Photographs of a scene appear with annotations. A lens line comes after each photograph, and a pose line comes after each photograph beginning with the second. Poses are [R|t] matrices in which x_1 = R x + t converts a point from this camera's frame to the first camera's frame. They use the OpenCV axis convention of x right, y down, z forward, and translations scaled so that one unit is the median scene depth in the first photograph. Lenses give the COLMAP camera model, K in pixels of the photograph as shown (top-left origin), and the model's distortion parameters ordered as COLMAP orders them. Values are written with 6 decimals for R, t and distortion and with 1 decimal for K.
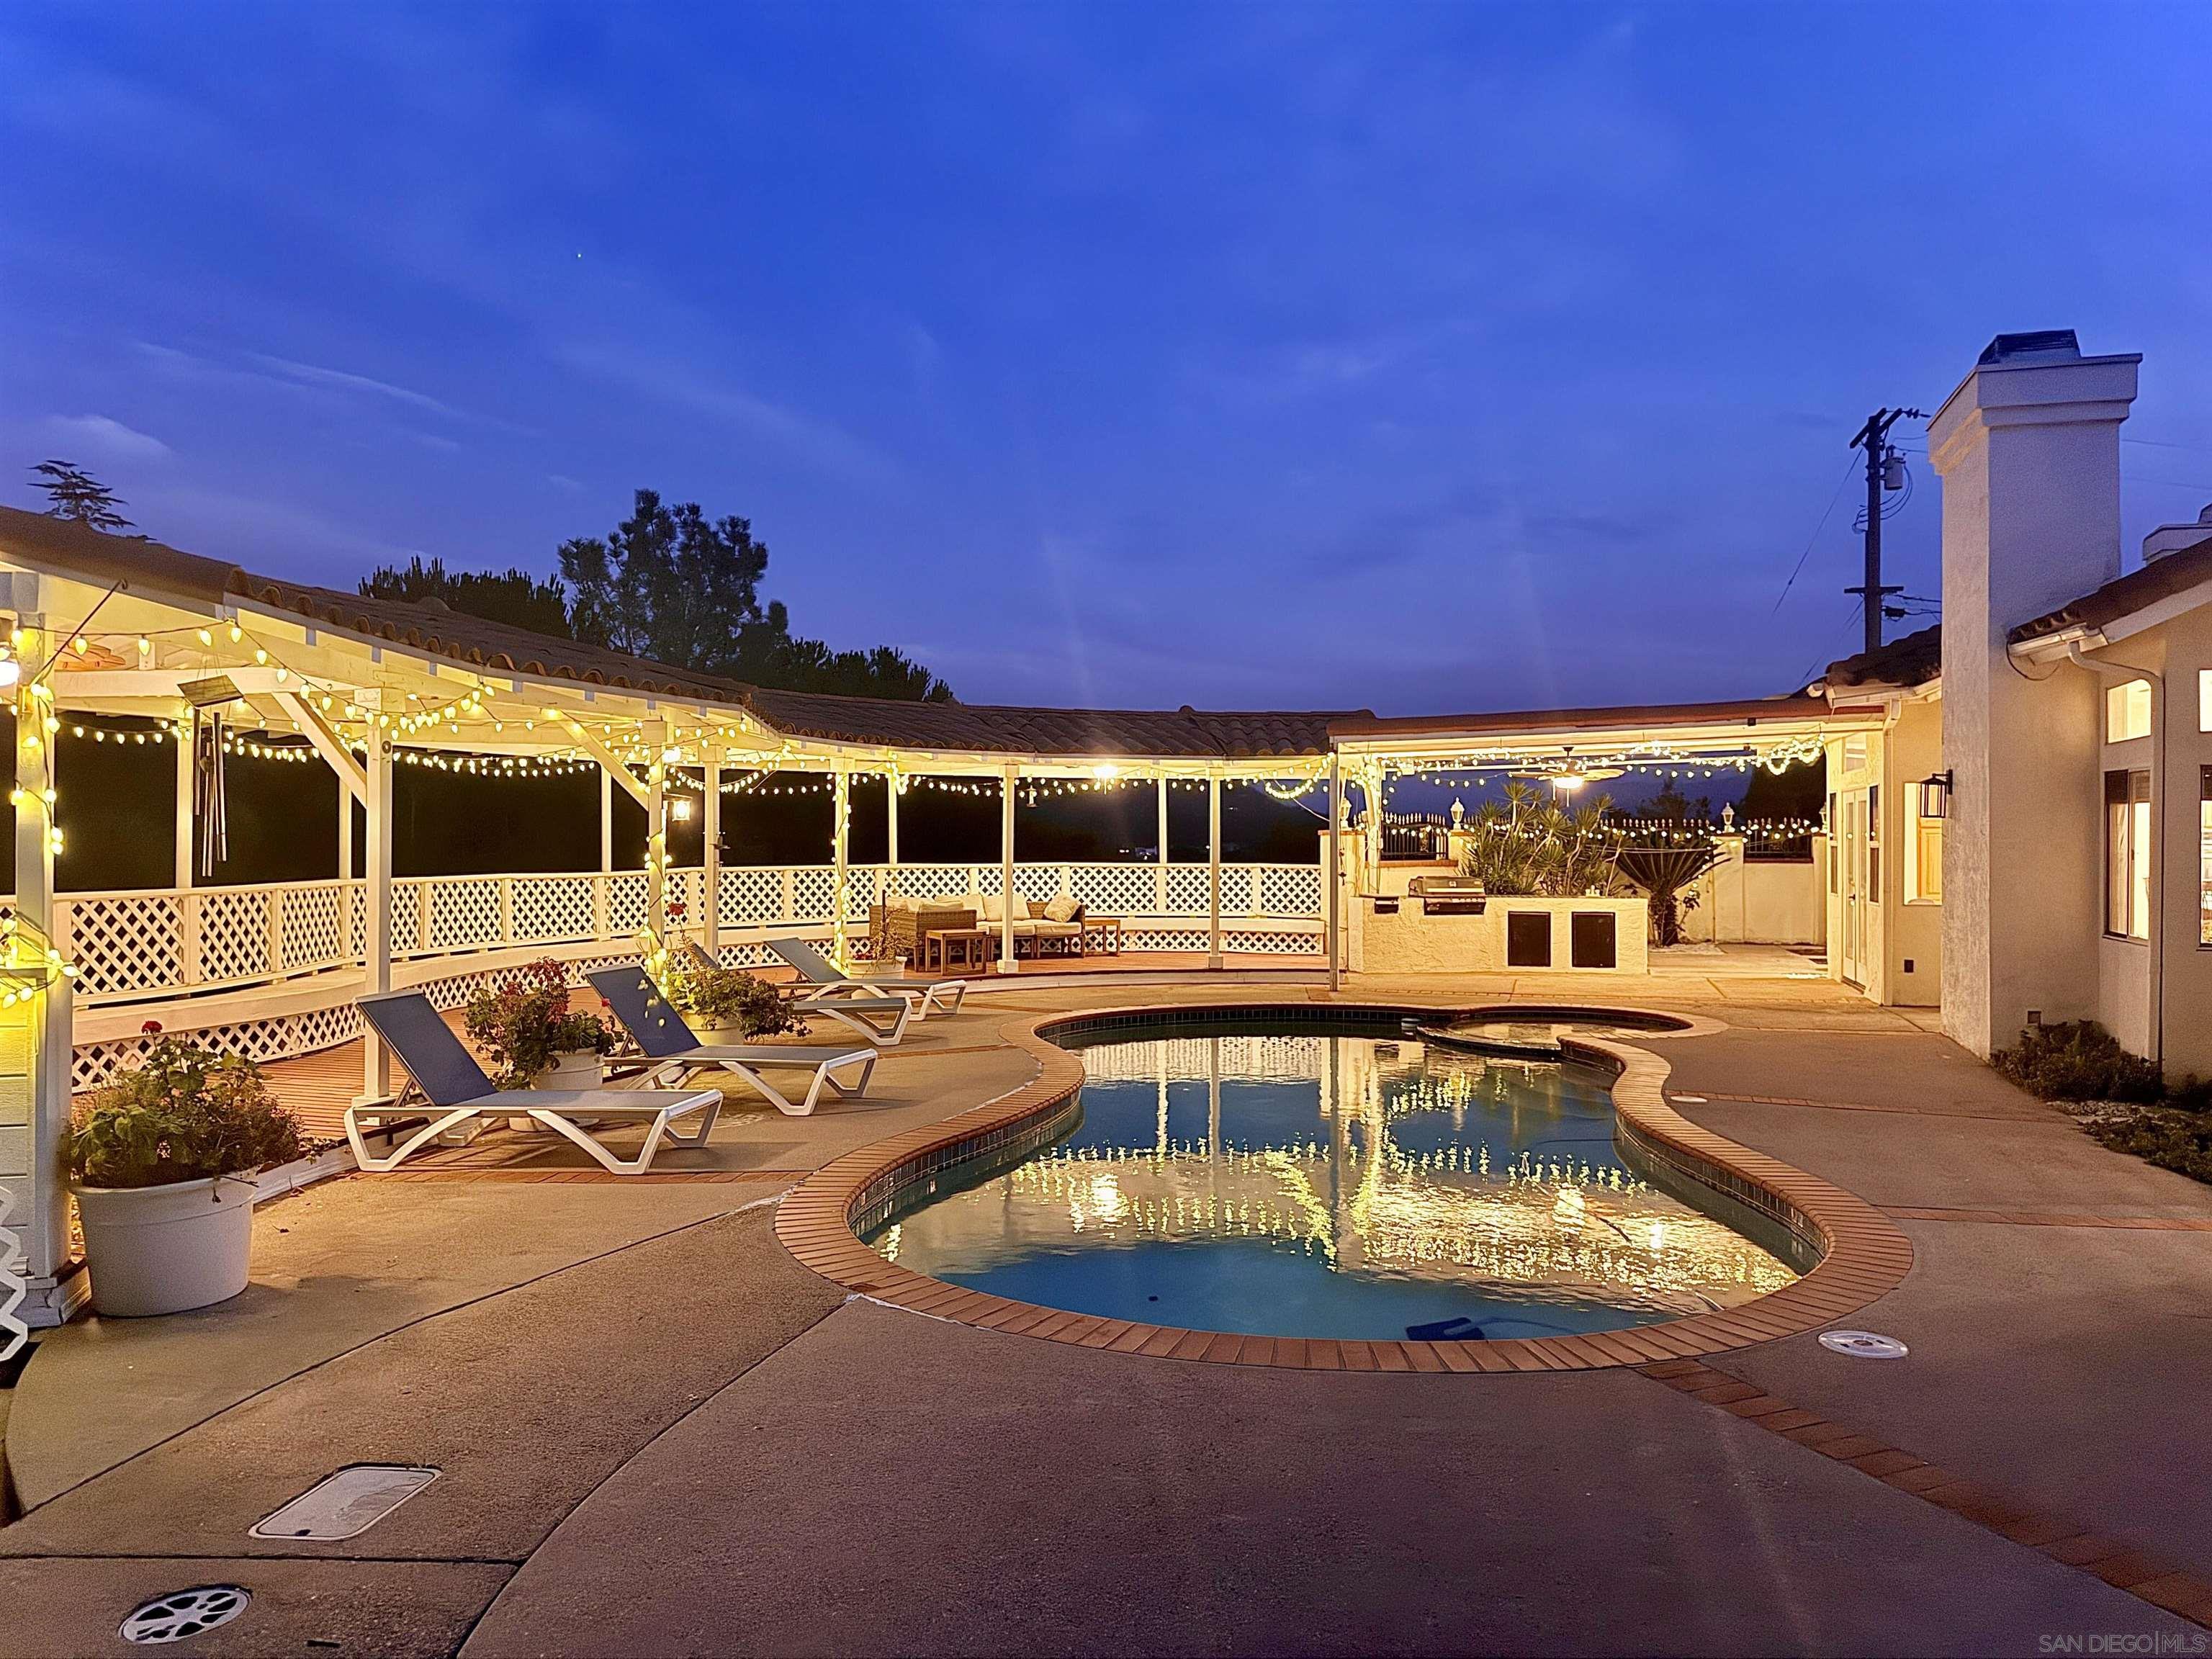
lens RADIAL K [[1583.3, 0, 1106.0], [0, 1583.3, 829.5], [0, 0, 1]] dist [0.087190, -0.119536]
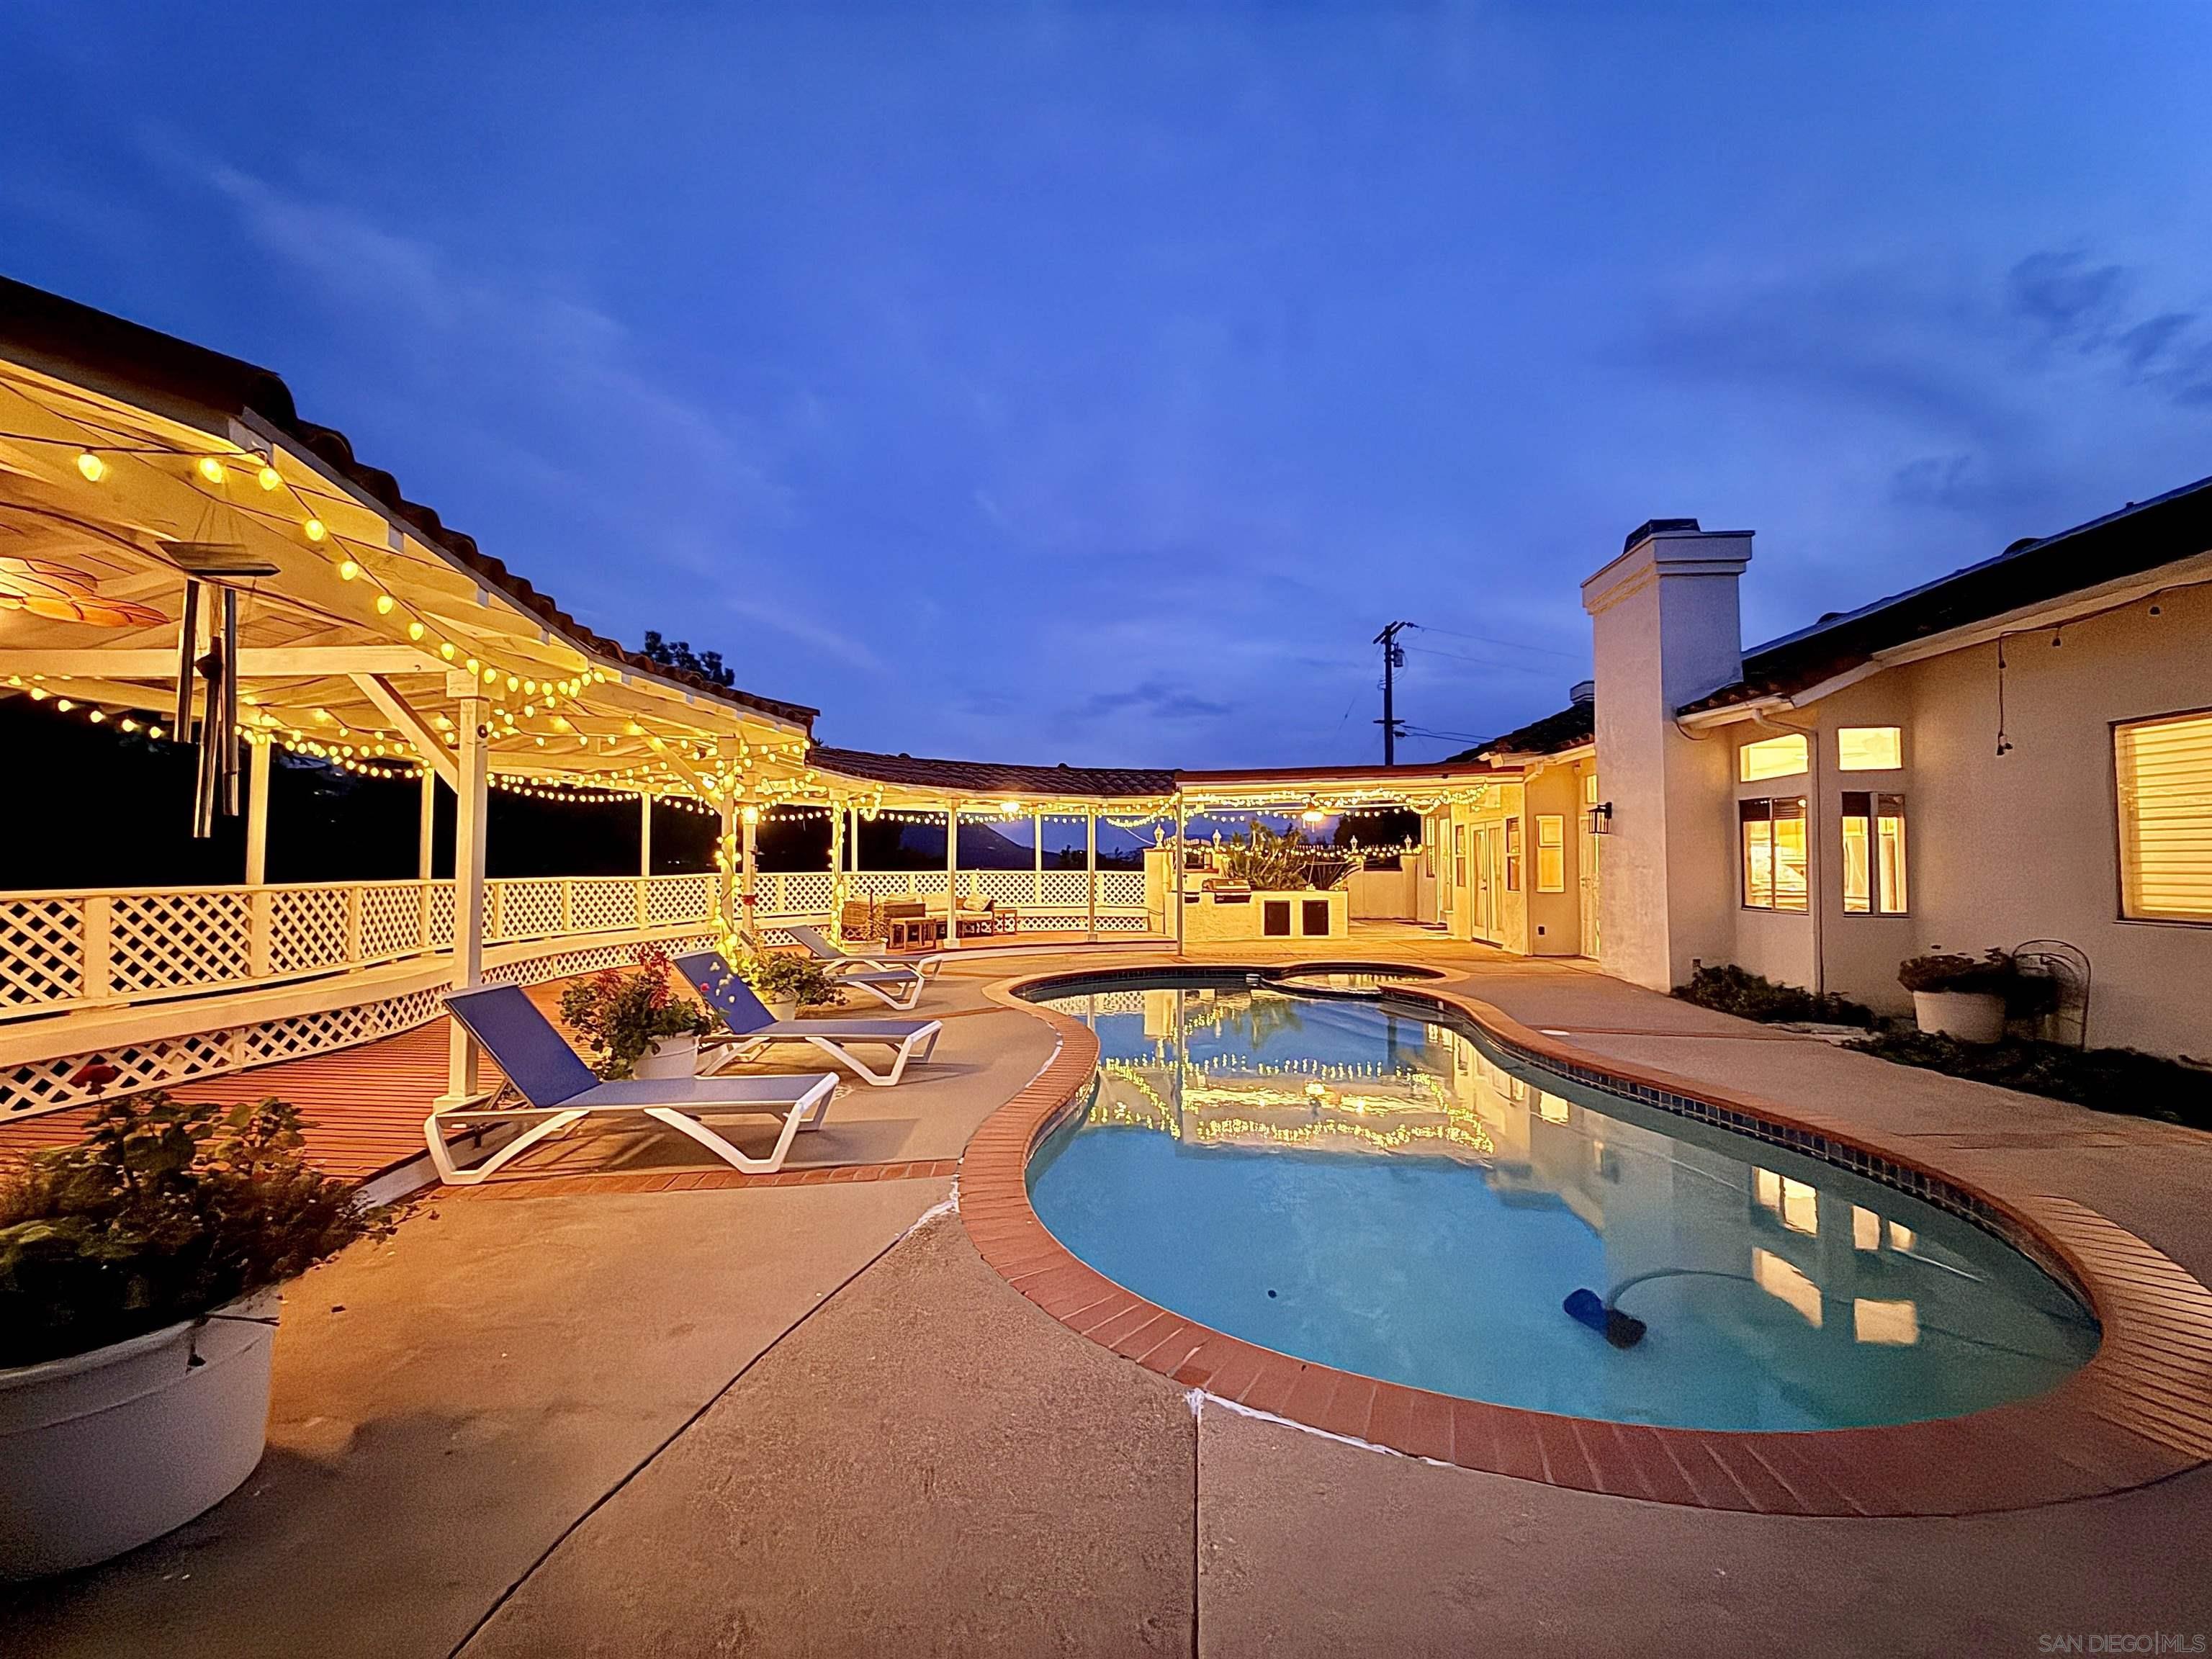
lens RADIAL K [[898.1, 0, 1106.0], [0, 898.1, 829.5], [0, 0, 1]] dist [0.006675, -0.000055]
pose [[0.978467, 0.005837, 0.206320, -0.101851], [0.001194, 0.999423, -0.033936, 0.014216], [-0.206400, 0.033452, 0.977896, 0.207838]]
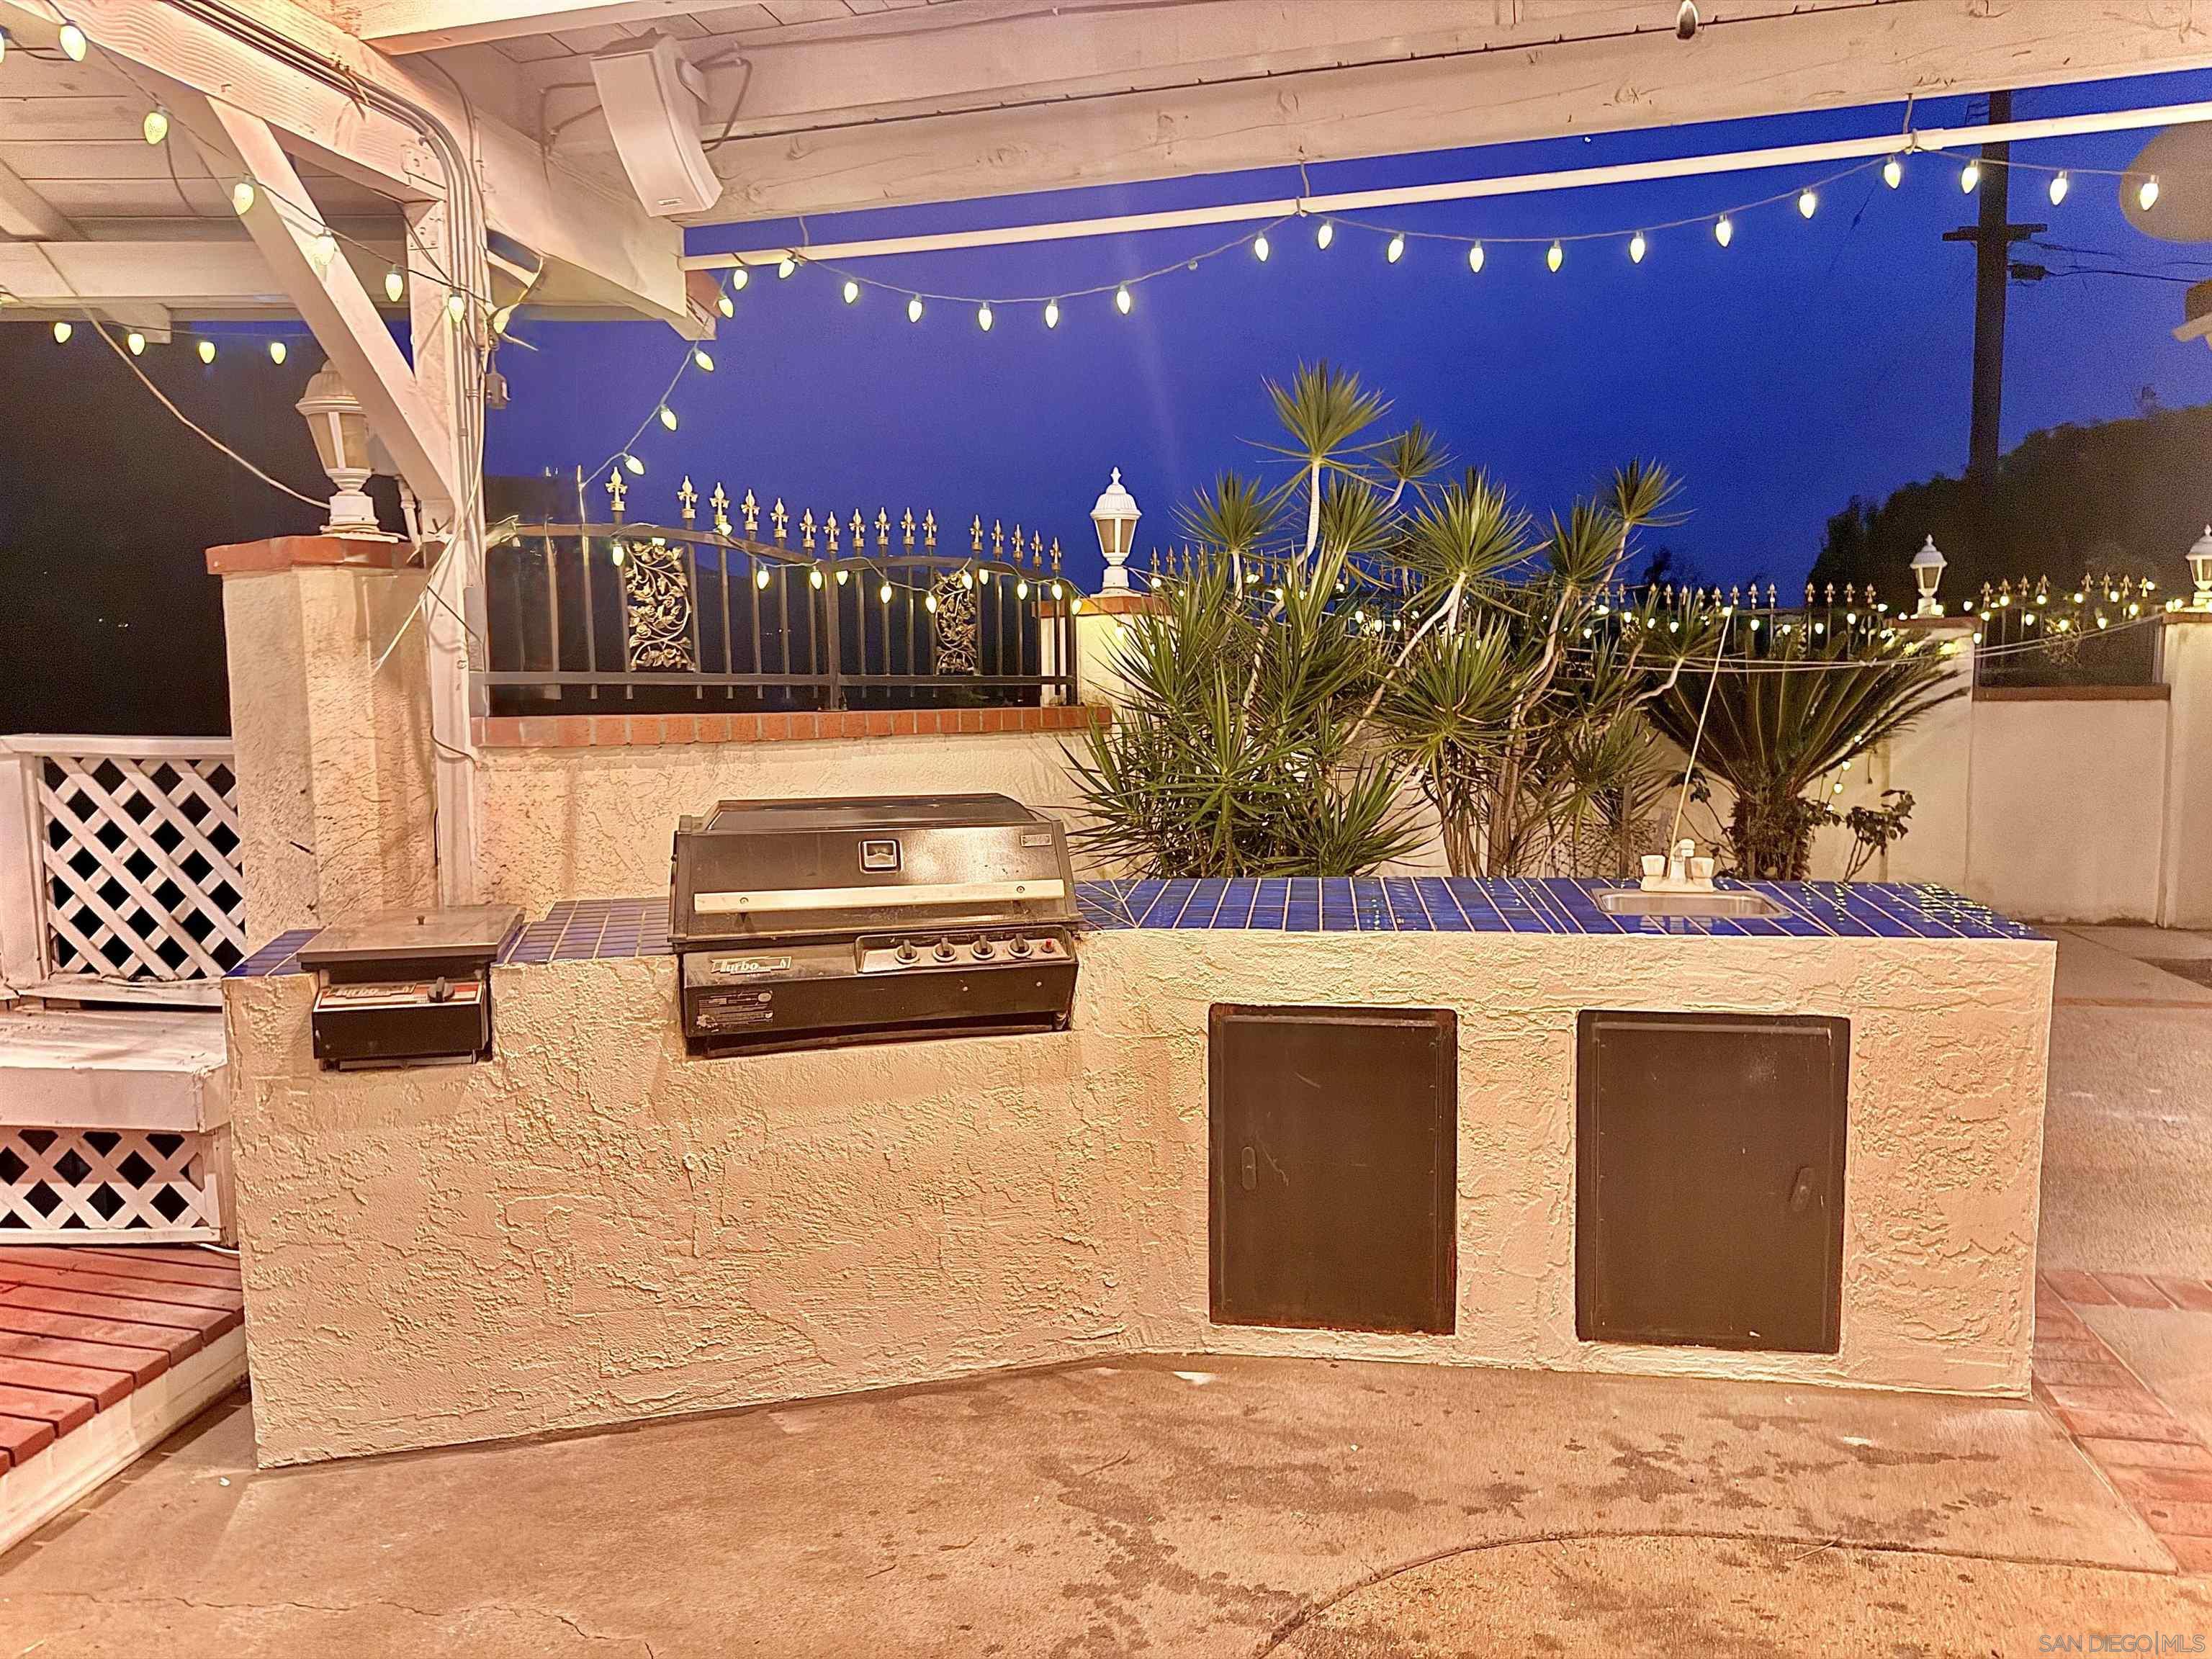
lens RADIAL K [[1583.3, 0, 1106.0], [0, 1583.3, 829.5], [0, 0, 1]] dist [0.087190, -0.119536]
pose [[0.998106, -0.019952, 0.058184, 0.287943], [0.014427, 0.995479, 0.093883, 0.021069], [-0.059794, -0.092866, 0.993882, 1.039321]]
